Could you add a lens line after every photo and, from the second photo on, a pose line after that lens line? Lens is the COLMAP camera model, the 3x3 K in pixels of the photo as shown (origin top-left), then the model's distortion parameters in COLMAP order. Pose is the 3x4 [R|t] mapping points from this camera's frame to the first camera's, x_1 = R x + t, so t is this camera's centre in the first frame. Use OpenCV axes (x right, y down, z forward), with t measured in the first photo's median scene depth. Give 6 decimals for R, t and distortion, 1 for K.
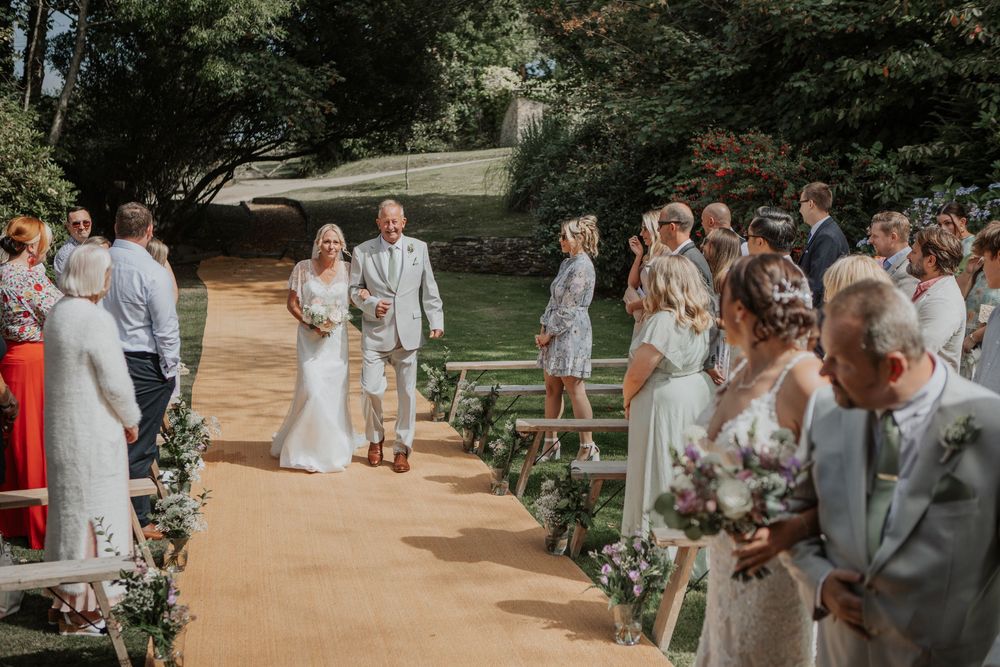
lens RADIAL K [[1346.2, 0, 500.0], [0, 1346.2, 333.5], [0, 0, 1]] dist [0.043734, -0.001731]
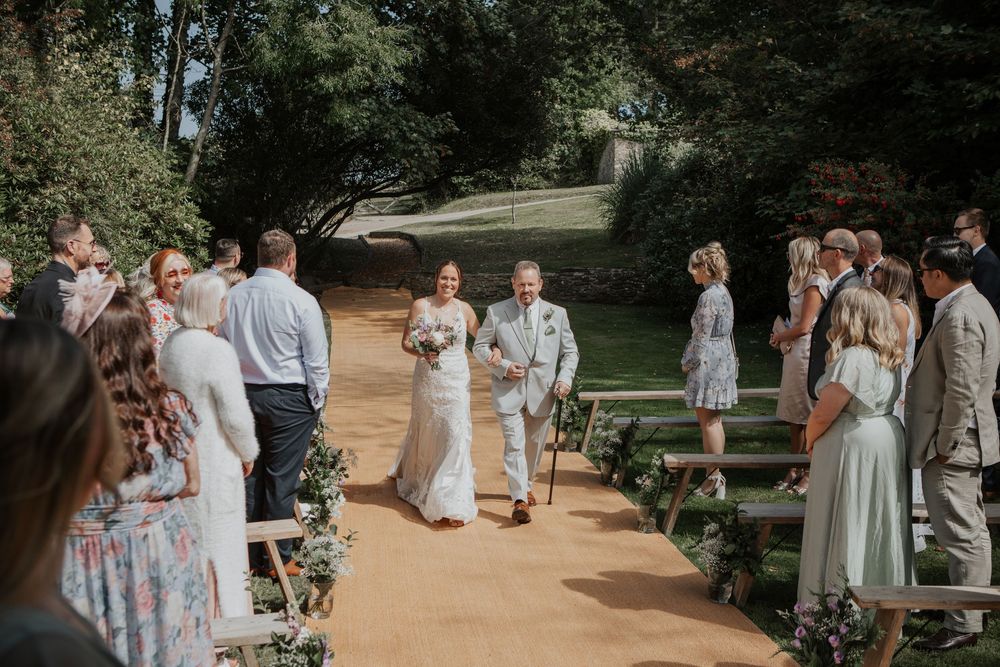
lens RADIAL K [[1159.5, 0, 500.0], [0, 1159.5, 333.5], [0, 0, 1]] dist [-0.006124, 0.021980]
pose [[0.998737, -0.000064, -0.050235, -0.039546], [-0.000794, 0.999854, -0.017057, -0.005311], [0.050229, 0.017075, 0.998592, 0.102082]]
